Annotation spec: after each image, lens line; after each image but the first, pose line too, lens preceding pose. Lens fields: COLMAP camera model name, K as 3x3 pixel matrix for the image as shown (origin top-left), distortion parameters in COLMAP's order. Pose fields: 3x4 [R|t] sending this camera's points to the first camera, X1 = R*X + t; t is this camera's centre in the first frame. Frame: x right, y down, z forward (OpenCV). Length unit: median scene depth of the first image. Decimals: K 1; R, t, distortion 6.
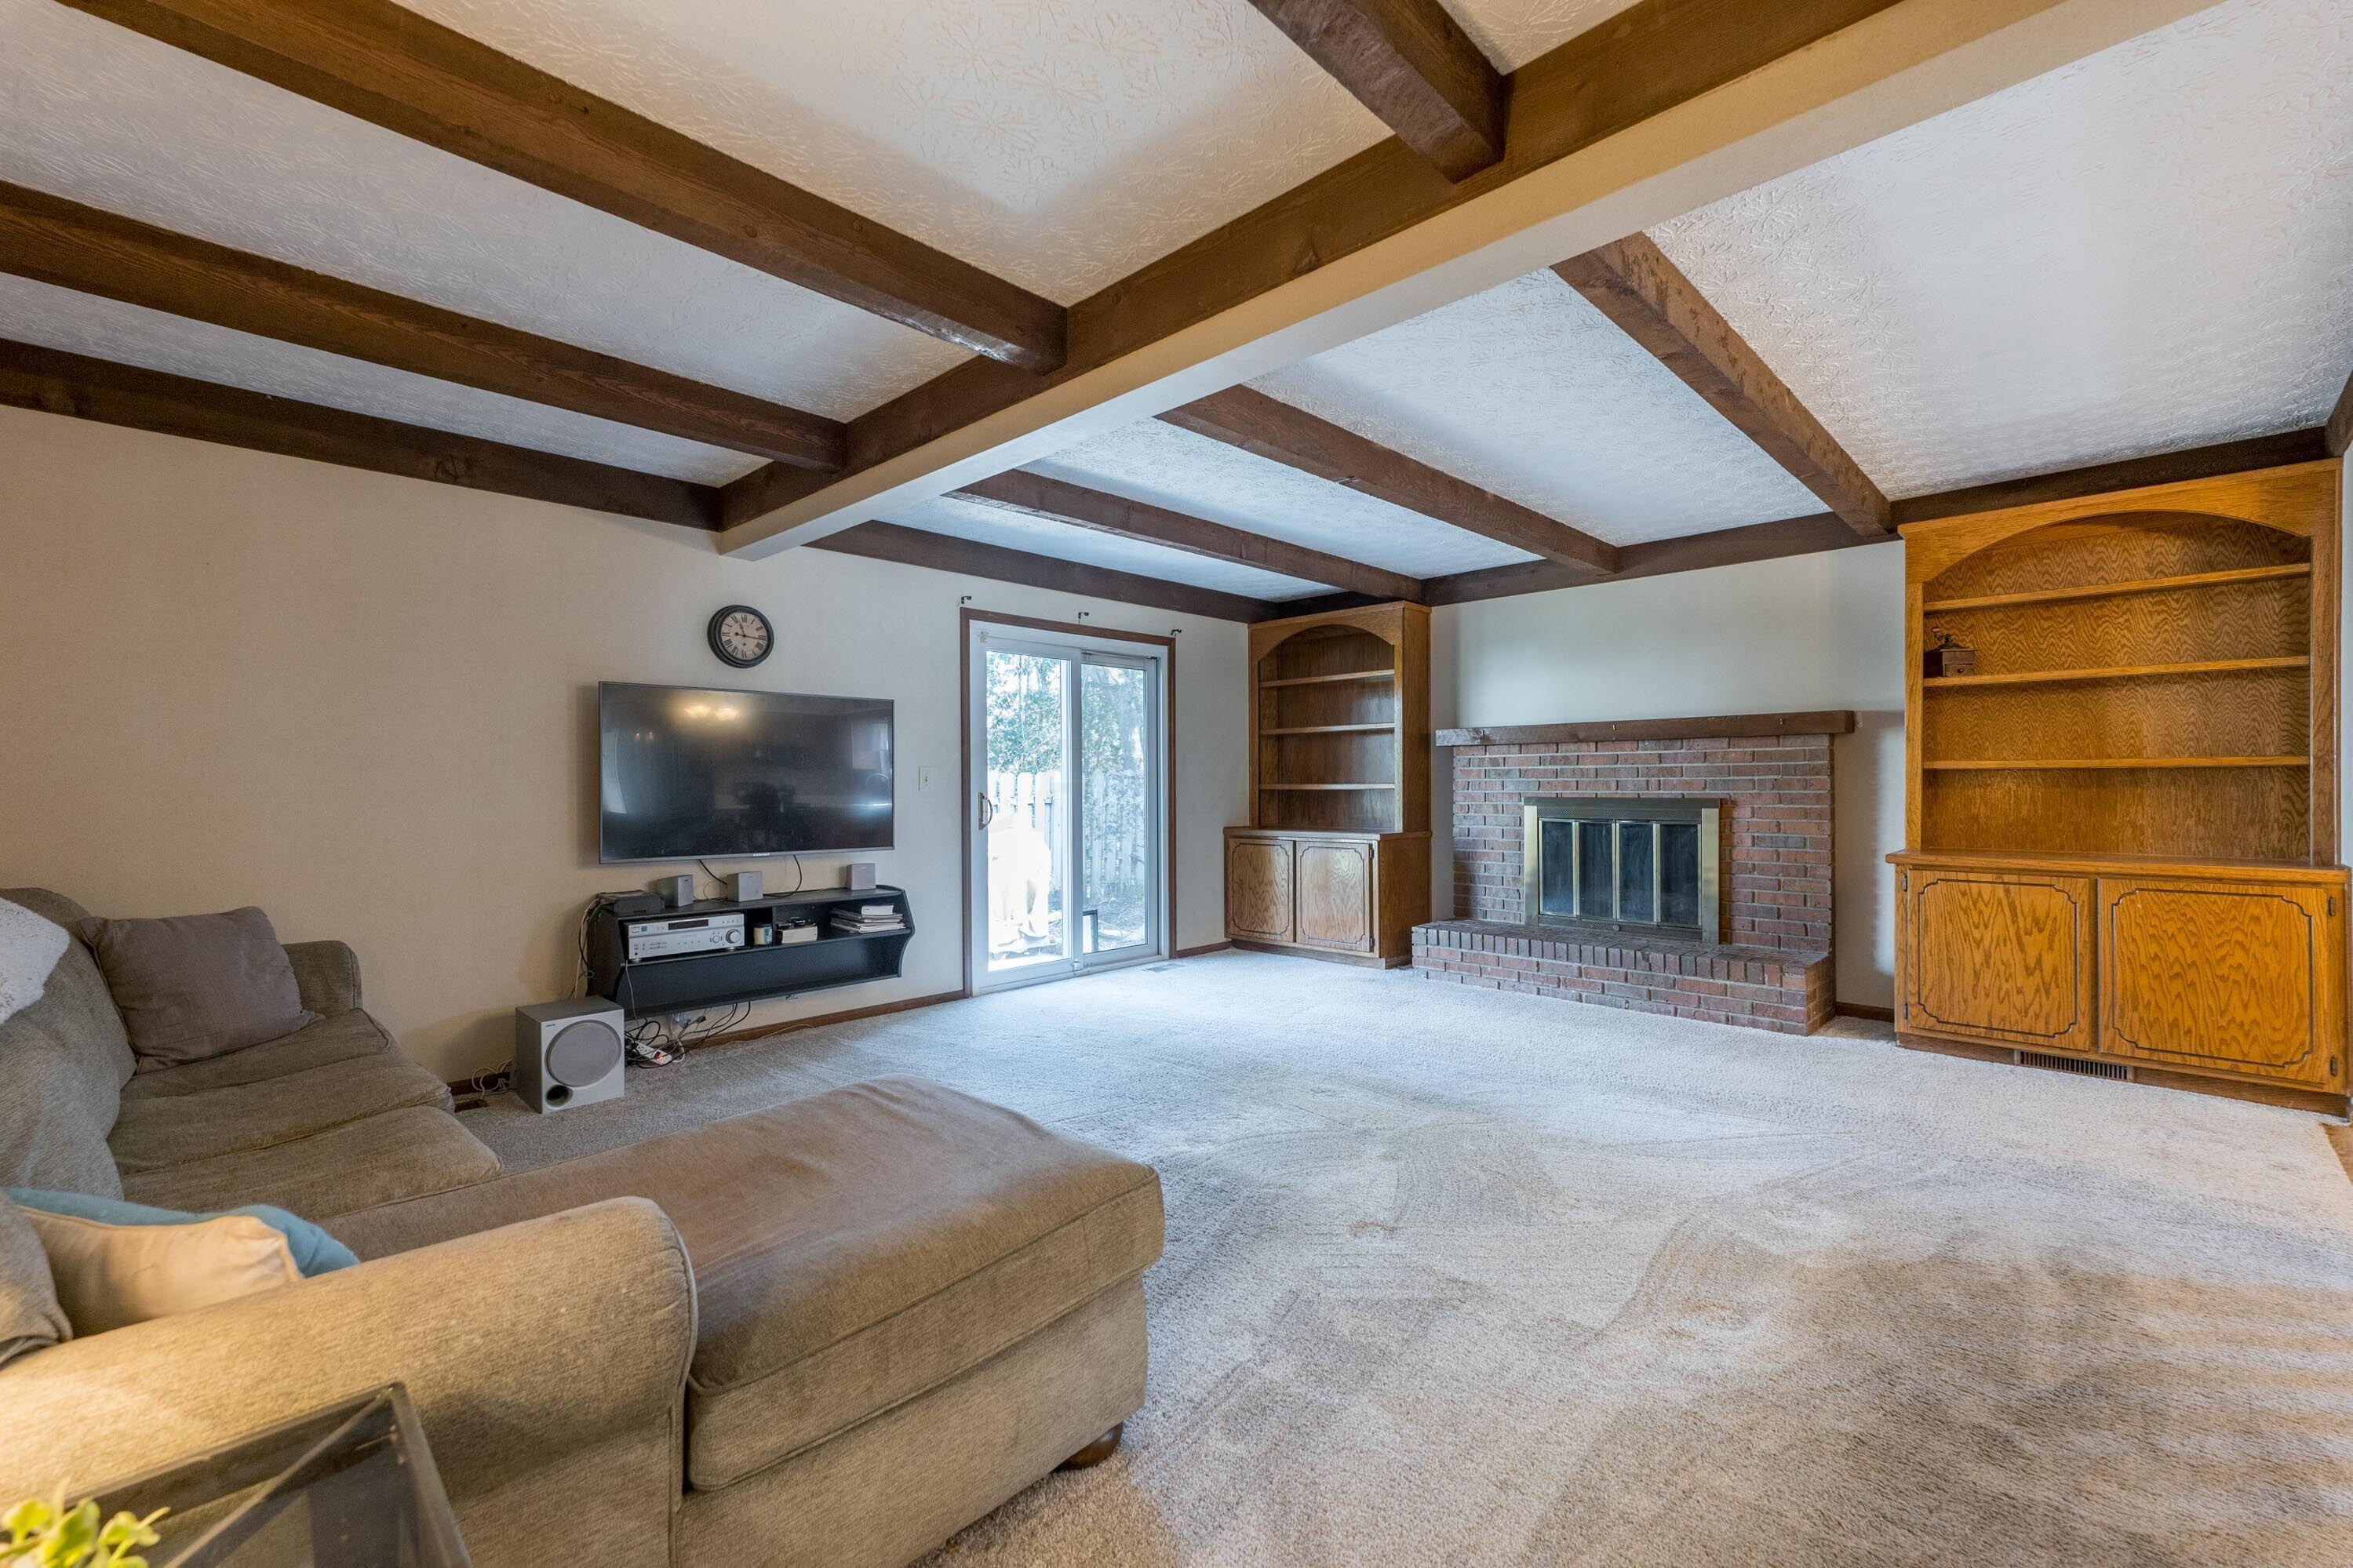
lens RADIAL K [[982.4, 0, 1169.1], [0, 982.4, 792.1], [0, 0, 1]] dist [0.000146, 0.000028]
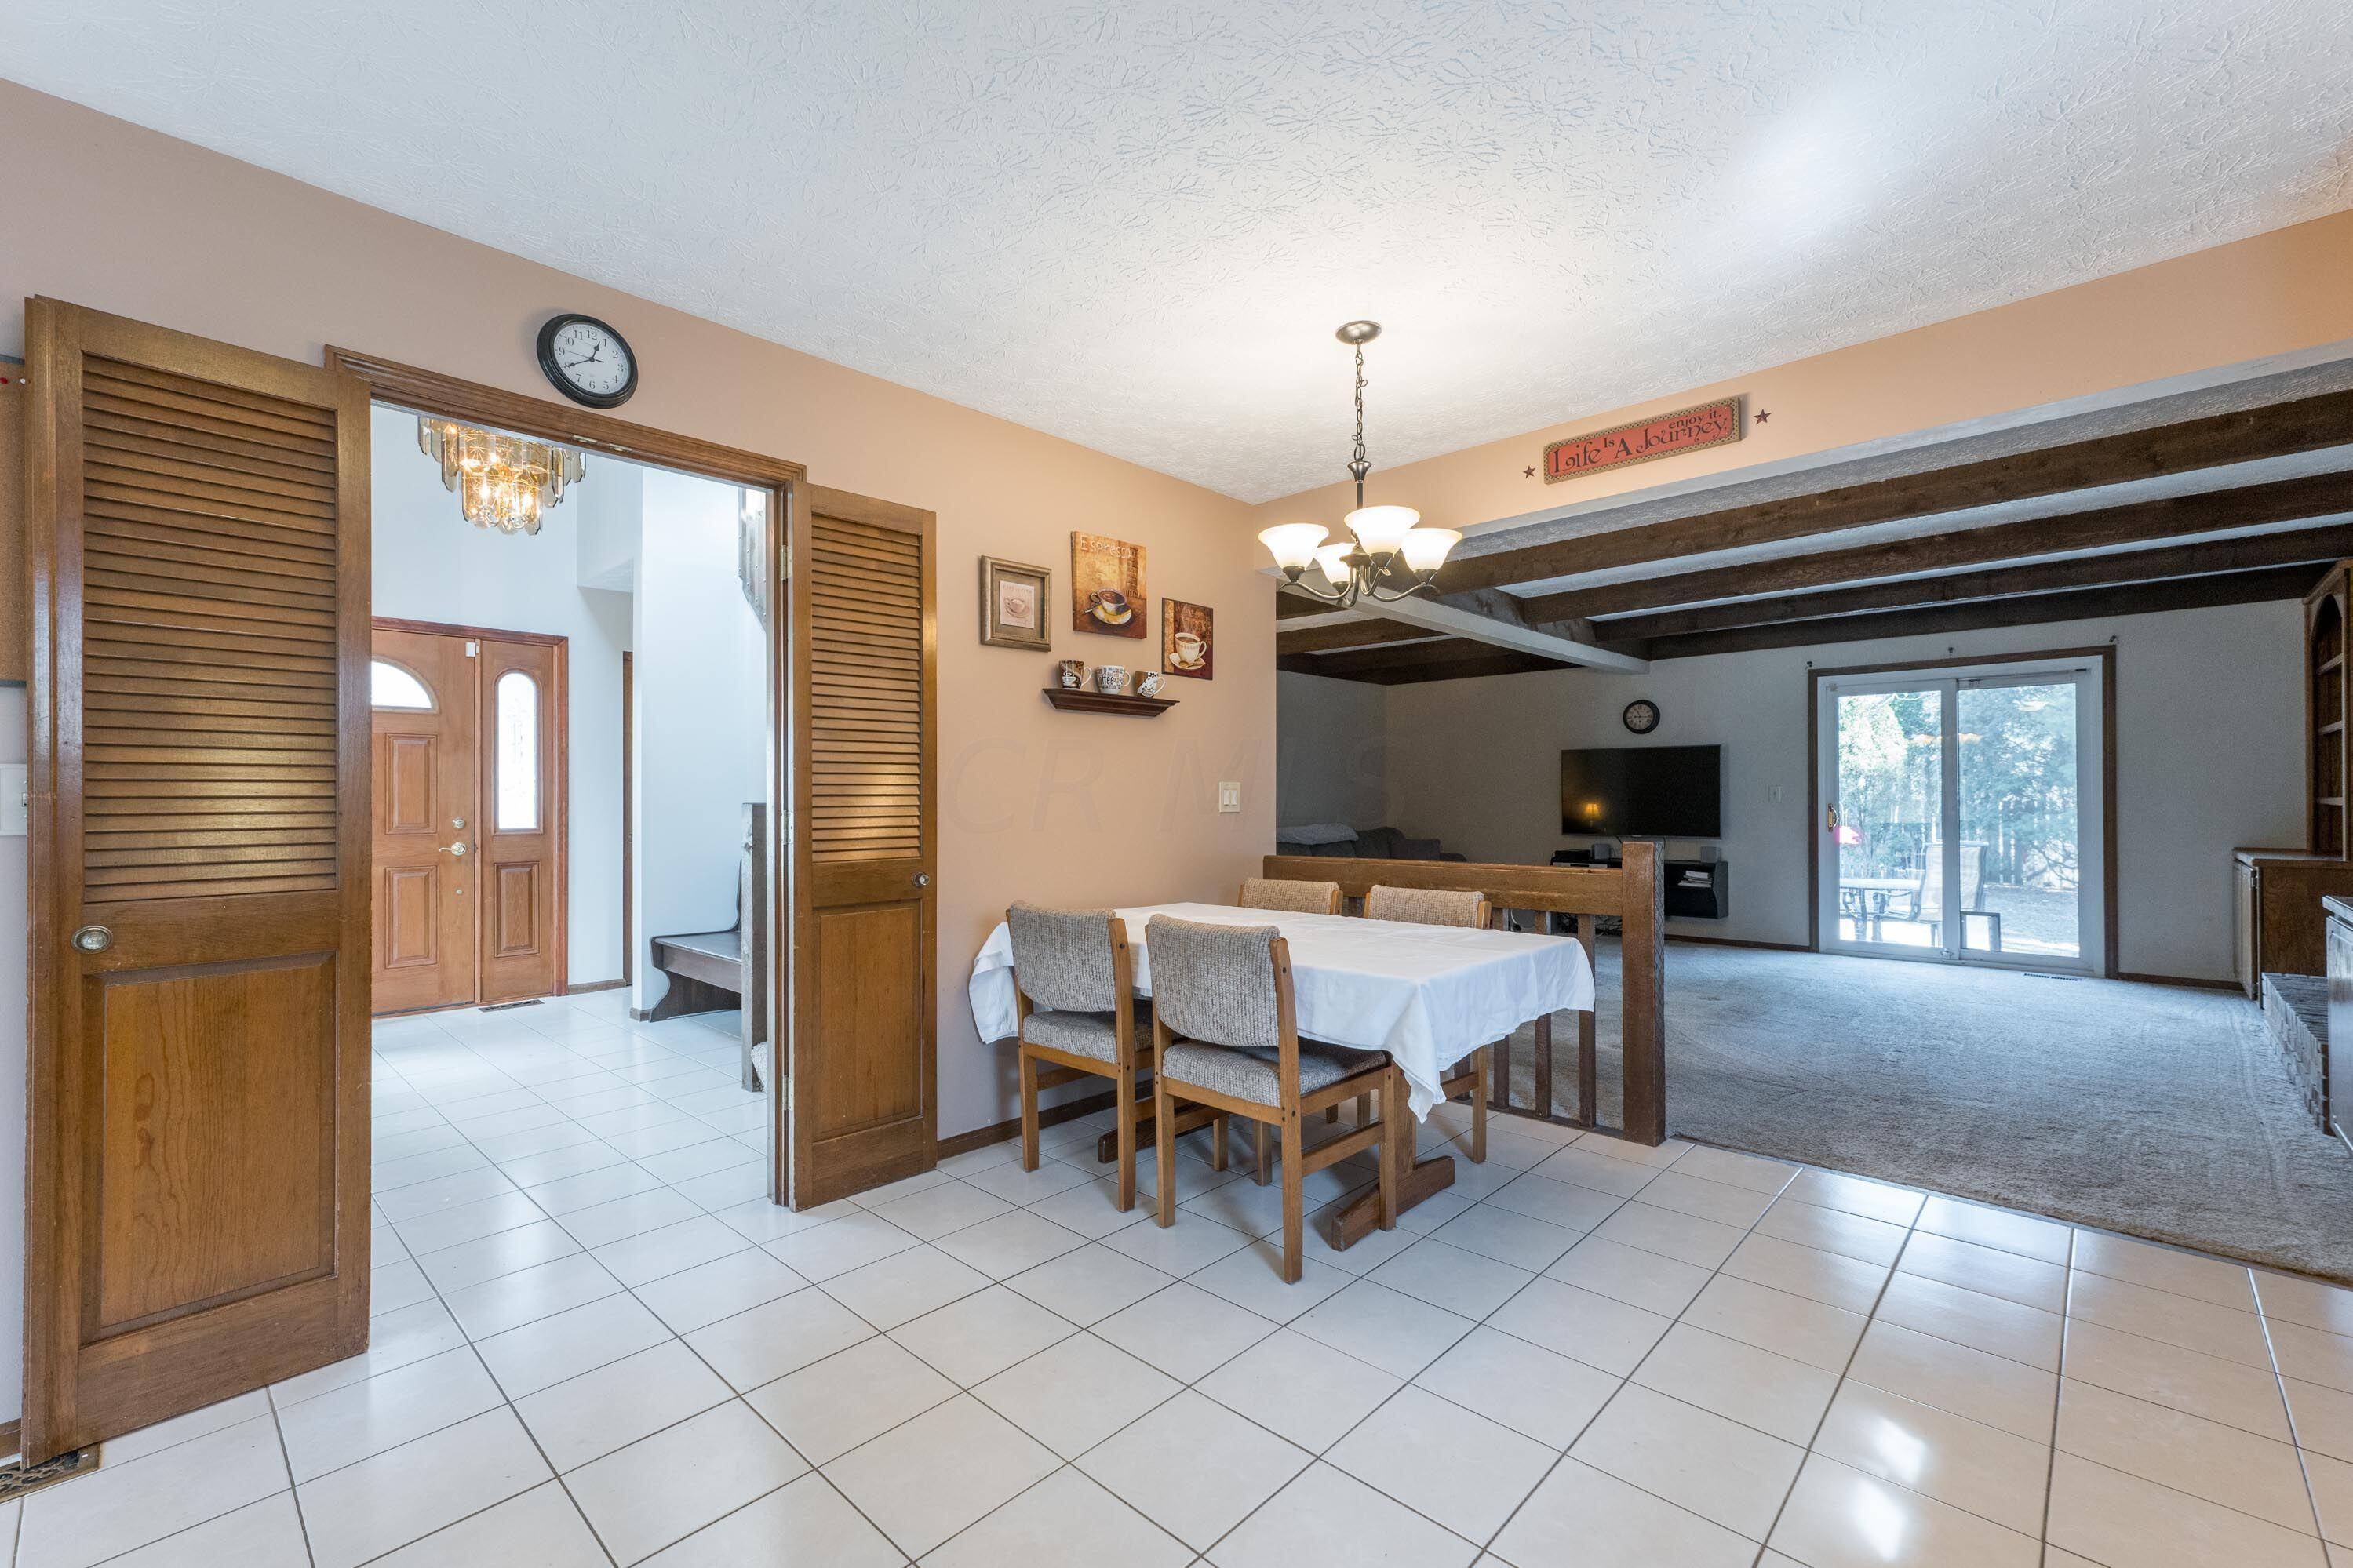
lens RADIAL K [[982.4, 0, 1169.1], [0, 982.4, 792.1], [0, 0, 1]] dist [0.000146, 0.000028]
pose [[0.019618, 0.000076, -0.999808, 1.142914], [-0.001407, 0.999999, 0.000048, -0.014097], [0.999807, 0.001406, 0.019618, 0.070657]]
